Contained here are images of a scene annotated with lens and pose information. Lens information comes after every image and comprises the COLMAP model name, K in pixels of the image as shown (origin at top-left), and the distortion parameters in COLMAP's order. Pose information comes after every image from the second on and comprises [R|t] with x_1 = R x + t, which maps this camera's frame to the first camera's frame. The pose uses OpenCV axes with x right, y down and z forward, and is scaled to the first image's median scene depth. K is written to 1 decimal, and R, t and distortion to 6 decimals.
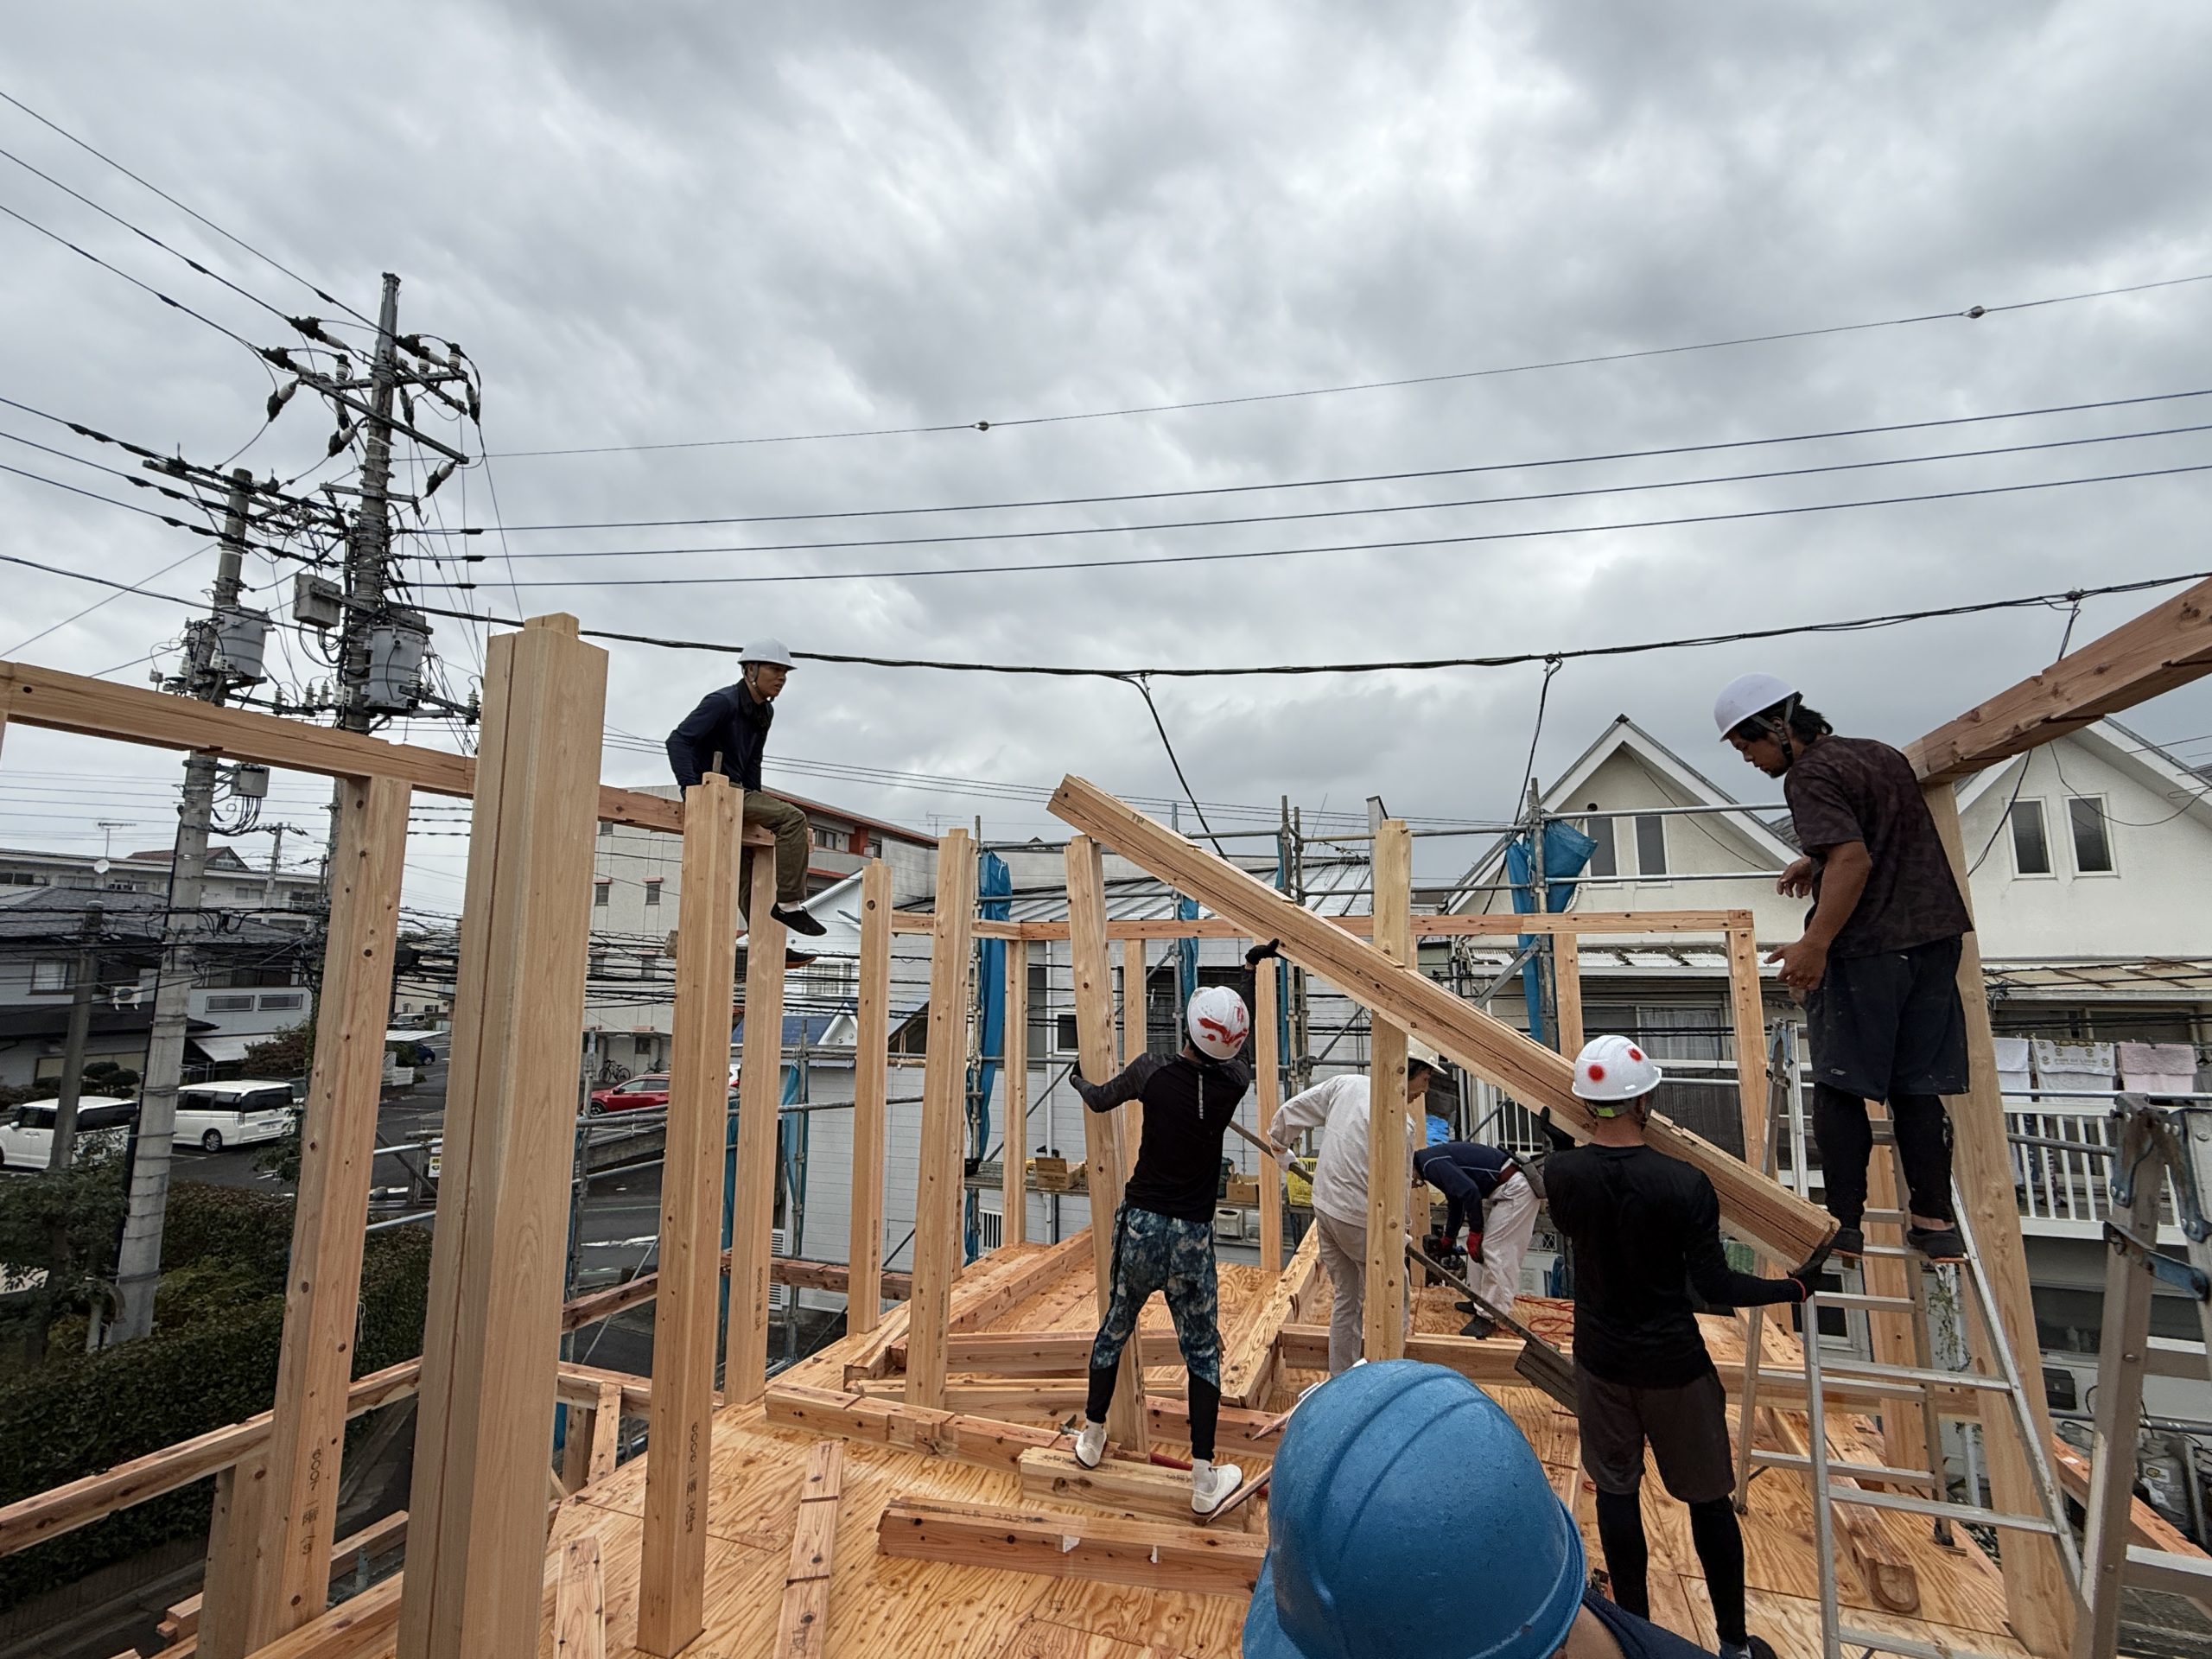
lens RADIAL K [[988.4, 0, 1104.7], [0, 988.4, 826.0], [0, 0, 1]] dist [-0.004902, 0.001623]
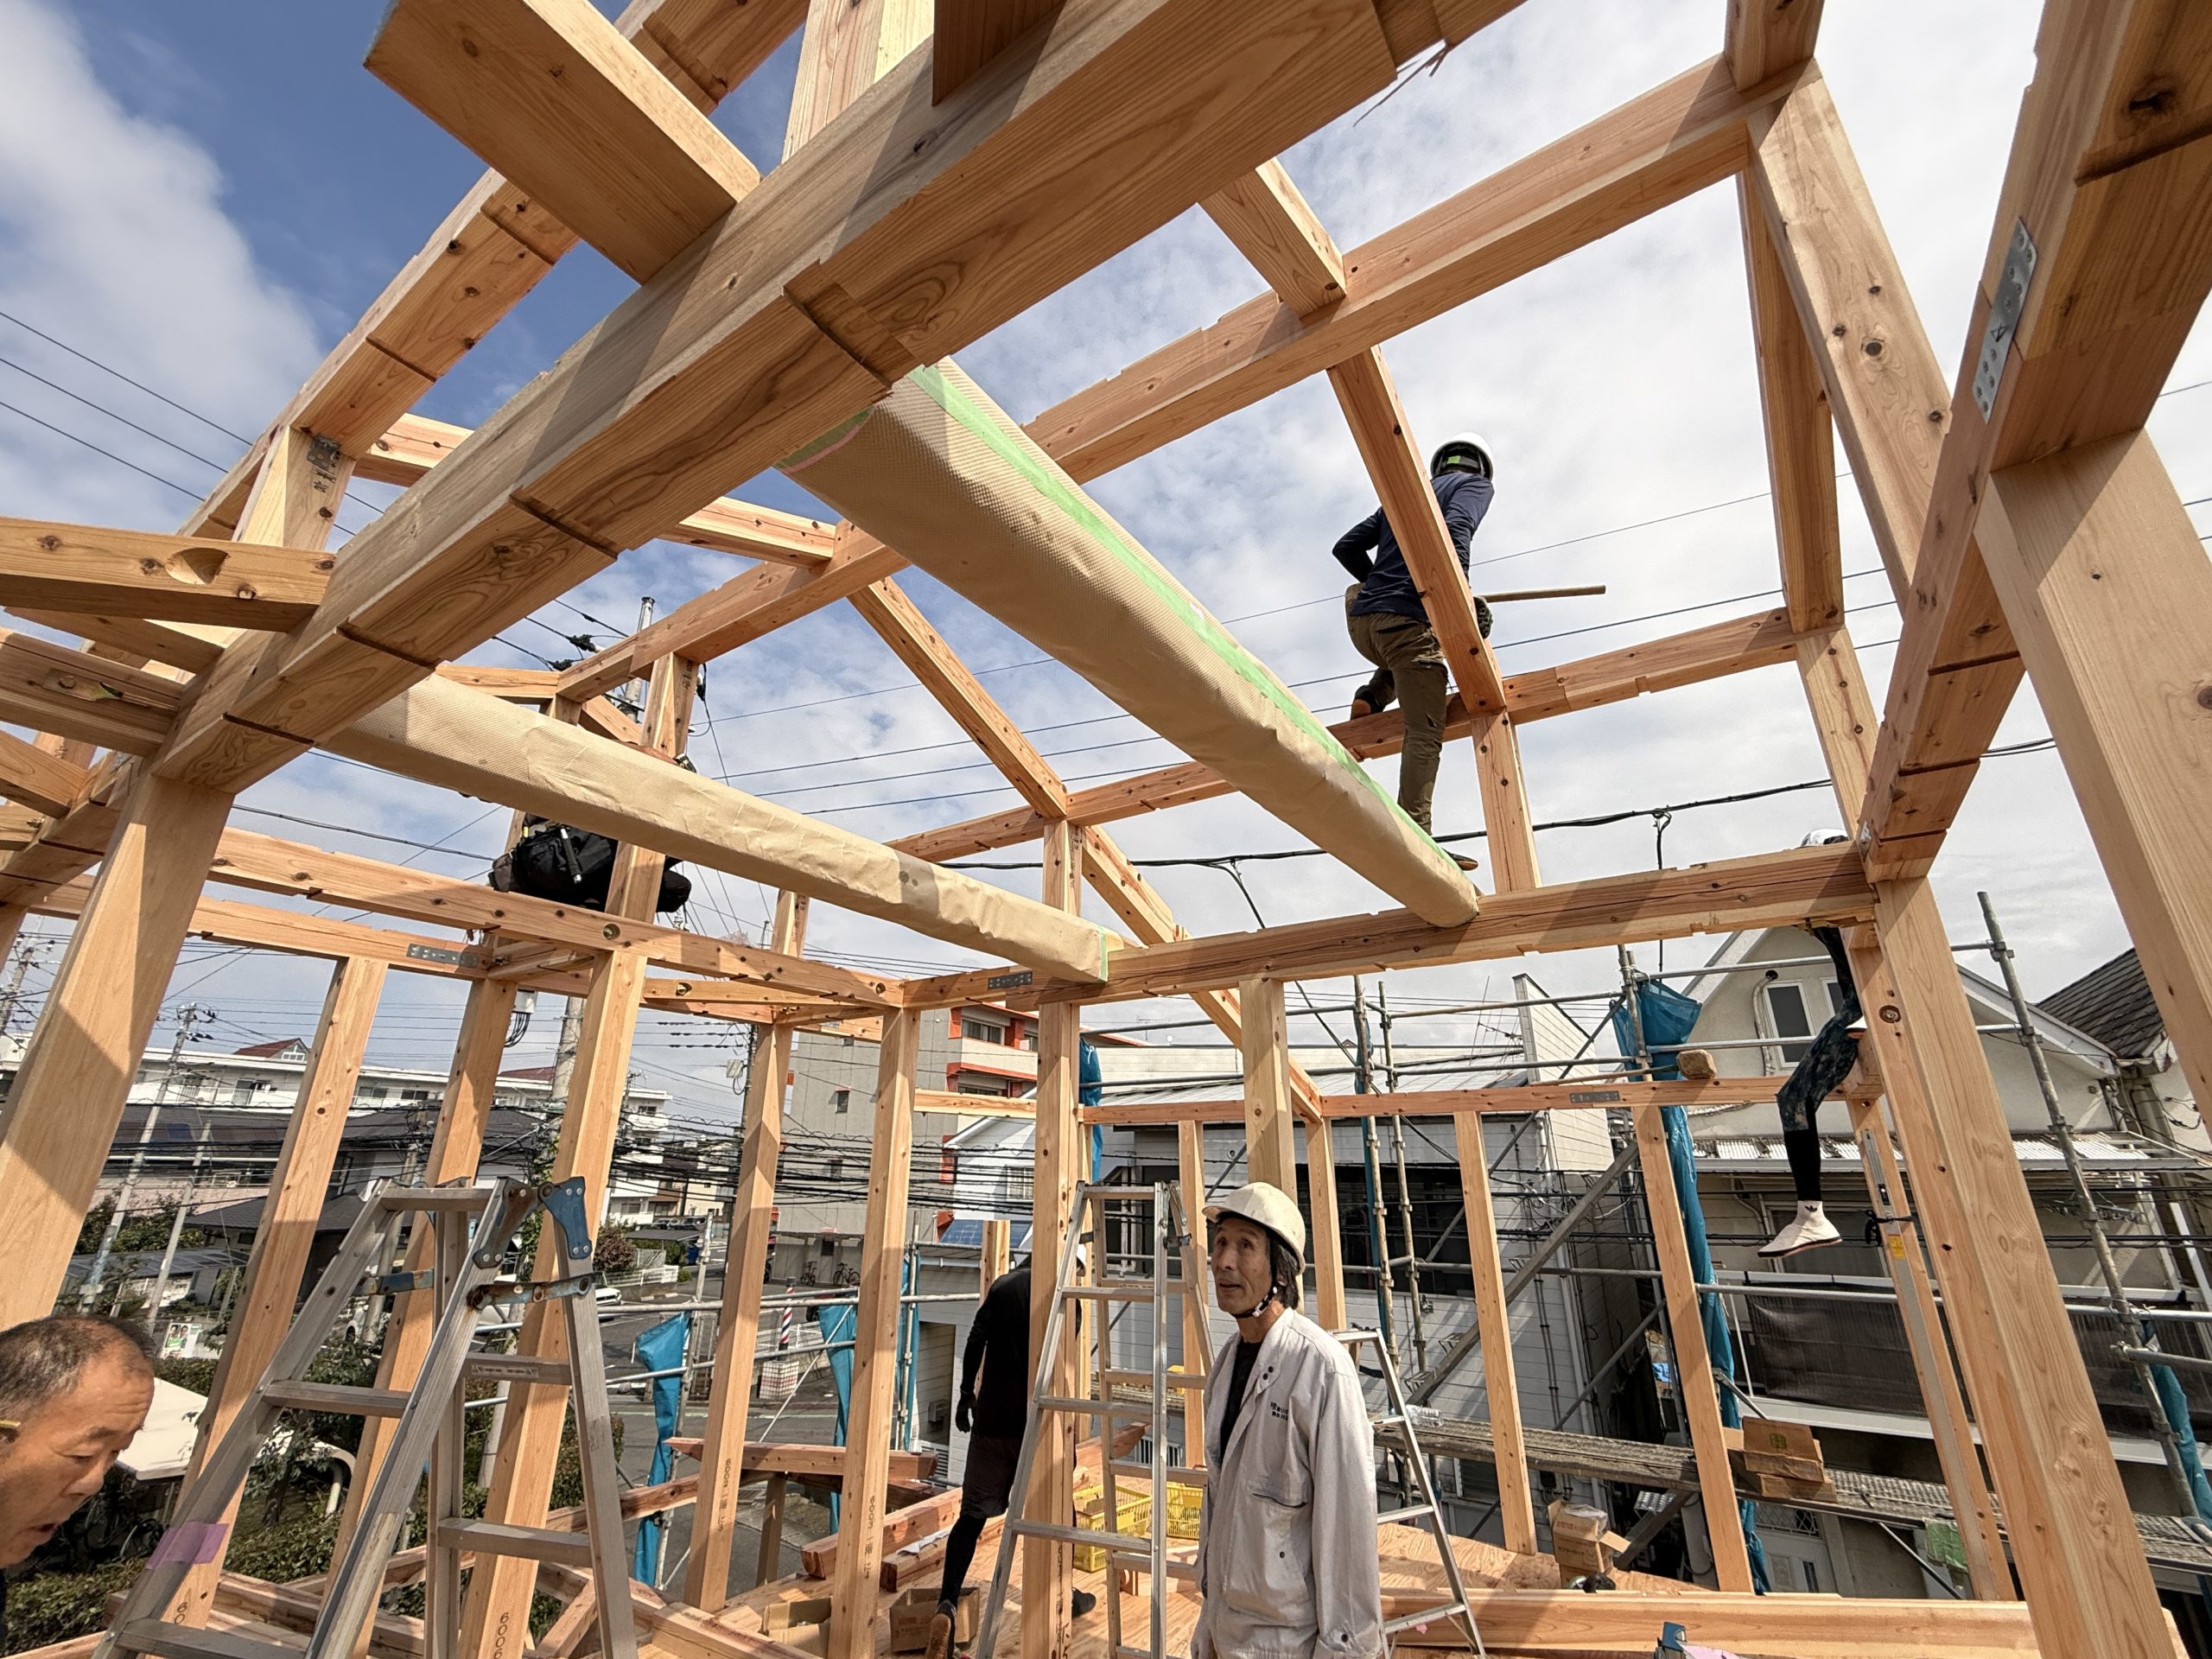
lens RADIAL K [[935.4, 0, 1104.8], [0, 935.4, 824.0], [0, 0, 1]] dist [-0.000429, 0.000176]
pose [[0.973464, -0.076218, -0.215774, 0.129548], [0.027855, 0.975359, -0.218860, 0.021259], [0.227138, 0.207042, 0.951600, 0.031517]]
